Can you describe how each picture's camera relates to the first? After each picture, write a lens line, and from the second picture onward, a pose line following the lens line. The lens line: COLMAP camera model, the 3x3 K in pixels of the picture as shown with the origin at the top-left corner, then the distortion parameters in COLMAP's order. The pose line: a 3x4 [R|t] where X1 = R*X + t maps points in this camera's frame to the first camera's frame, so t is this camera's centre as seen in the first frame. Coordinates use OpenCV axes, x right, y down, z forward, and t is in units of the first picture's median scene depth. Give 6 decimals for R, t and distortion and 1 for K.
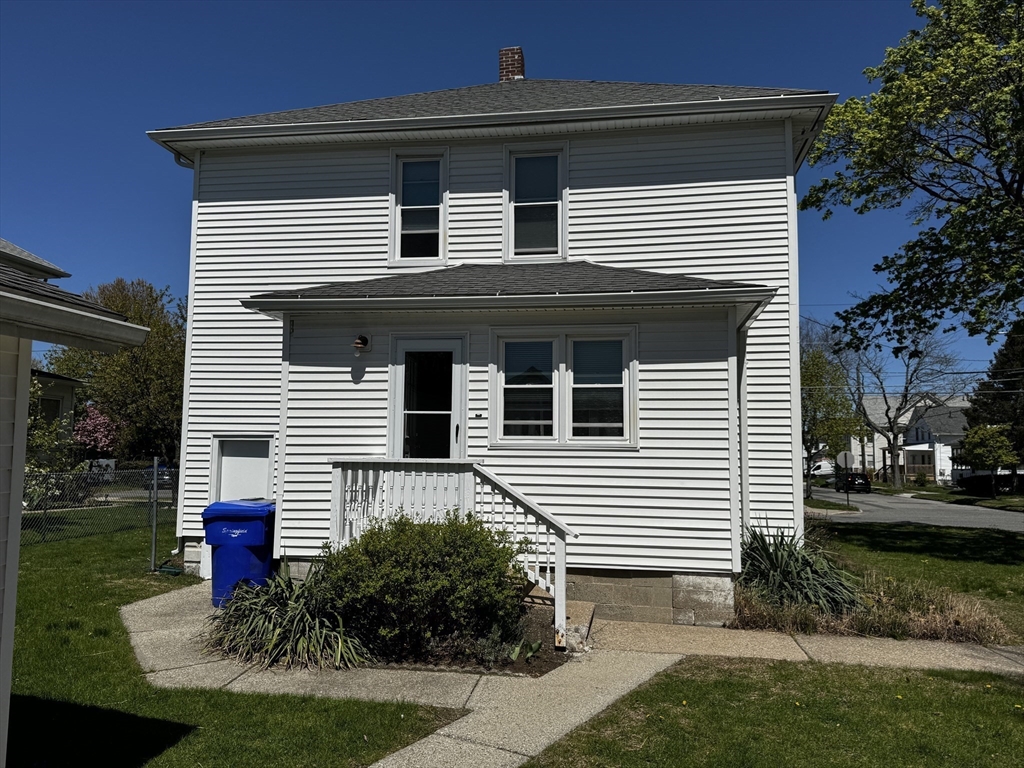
lens RADIAL K [[779.2, 0, 513.2], [0, 779.2, 383.7], [0, 0, 1]] dist [0.058610, 0.000455]
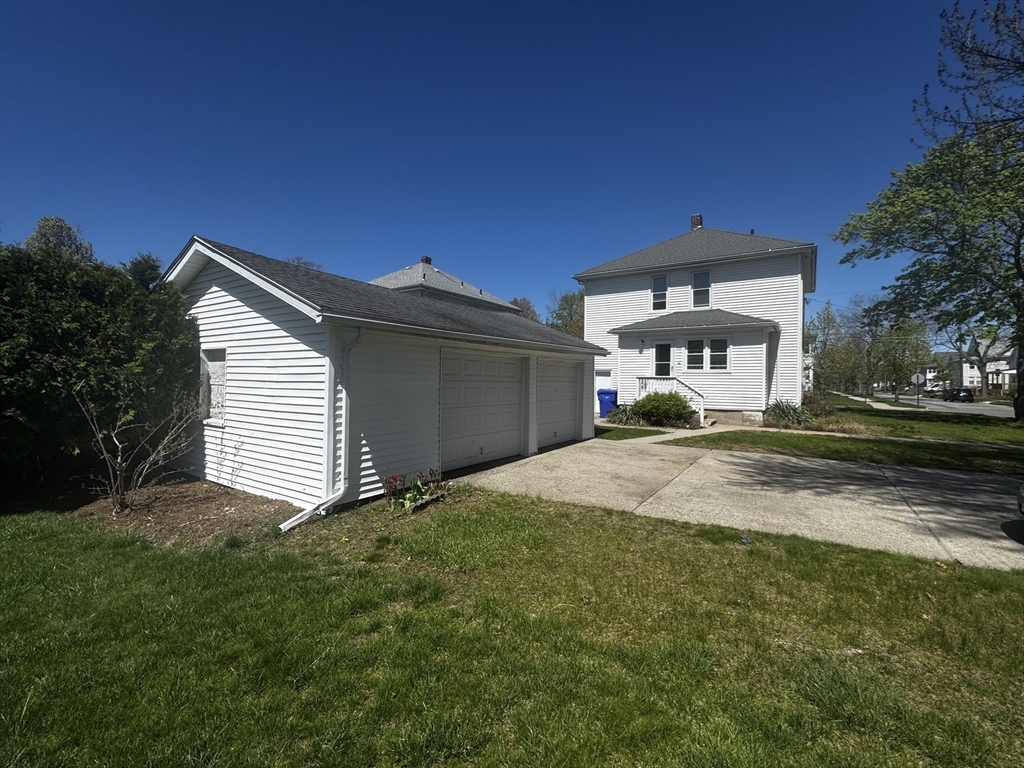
lens RADIAL K [[449.7, 0, 513.1], [0, 449.7, 381.7], [0, 0, 1]] dist [0.000777, -0.000074]
pose [[0.909233, 0.000558, -0.416288, 0.107530], [0.039728, 0.995318, 0.088107, -0.075987], [0.414388, -0.096648, 0.904954, -1.006320]]
